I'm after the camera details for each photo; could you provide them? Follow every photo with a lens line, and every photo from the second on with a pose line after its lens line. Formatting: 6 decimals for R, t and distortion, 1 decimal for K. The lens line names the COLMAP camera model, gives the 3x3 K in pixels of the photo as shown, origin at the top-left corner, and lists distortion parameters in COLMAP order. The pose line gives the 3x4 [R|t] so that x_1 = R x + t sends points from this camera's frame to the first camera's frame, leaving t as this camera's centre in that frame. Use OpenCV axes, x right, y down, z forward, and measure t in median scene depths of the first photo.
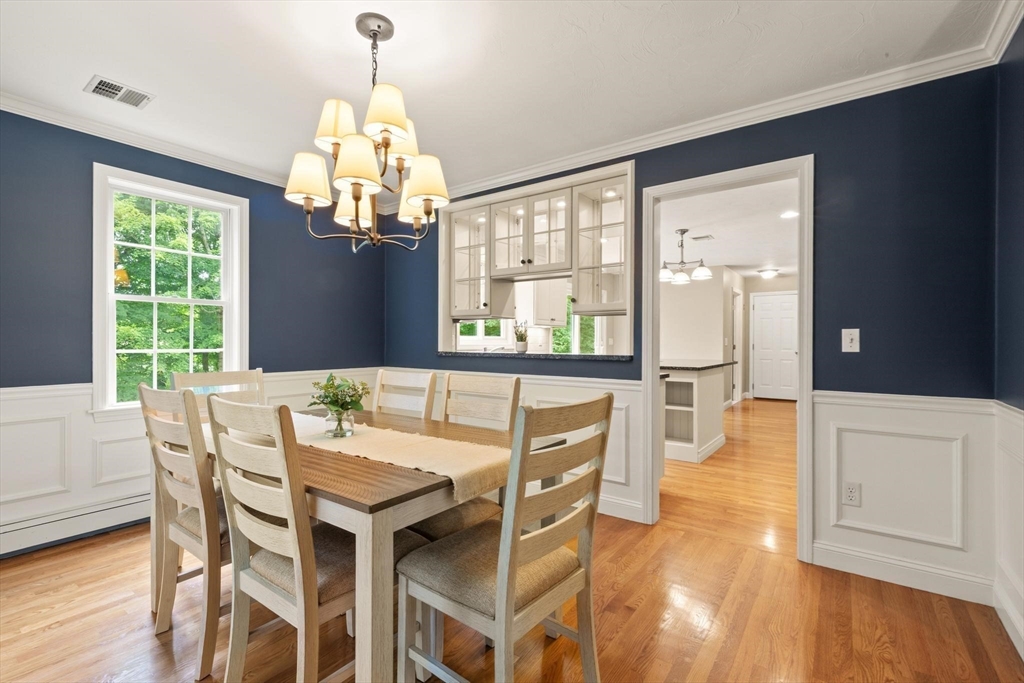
lens RADIAL K [[466.7, 0, 505.9], [0, 466.7, 341.4], [0, 0, 1]] dist [0.004235, -0.000860]
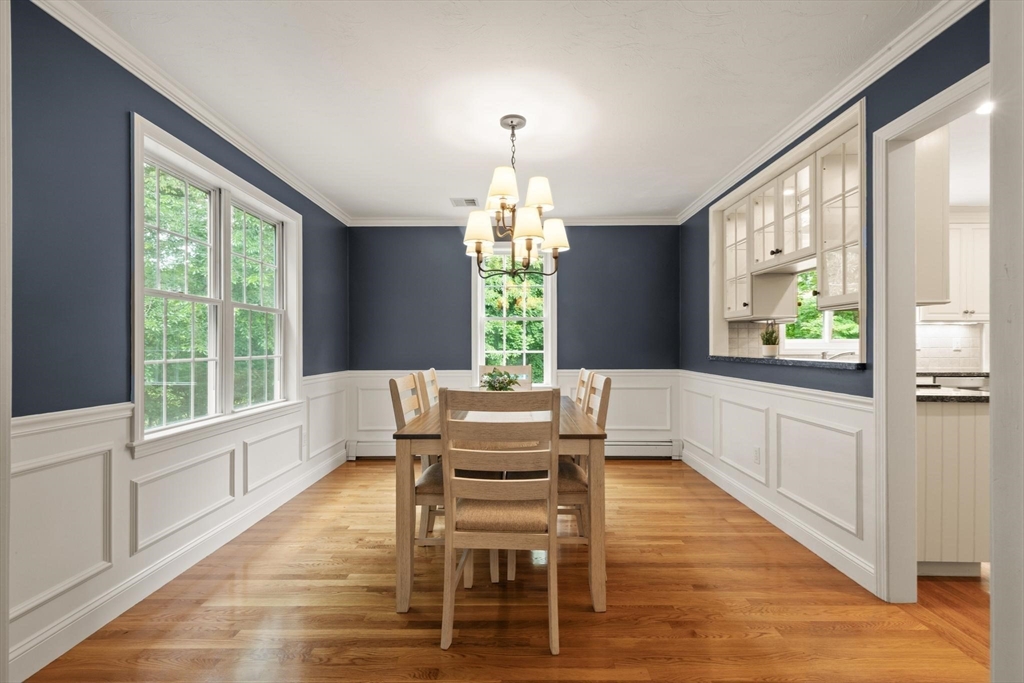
lens RADIAL K [[466.7, 0, 509.0], [0, 466.7, 344.0], [0, 0, 1]] dist [0.004235, -0.000860]
pose [[0.577936, -0.006582, -0.816056, 0.407328], [0.003007, 0.999978, -0.005937, 0.002233], [0.816077, 0.000978, 0.577943, 0.085681]]
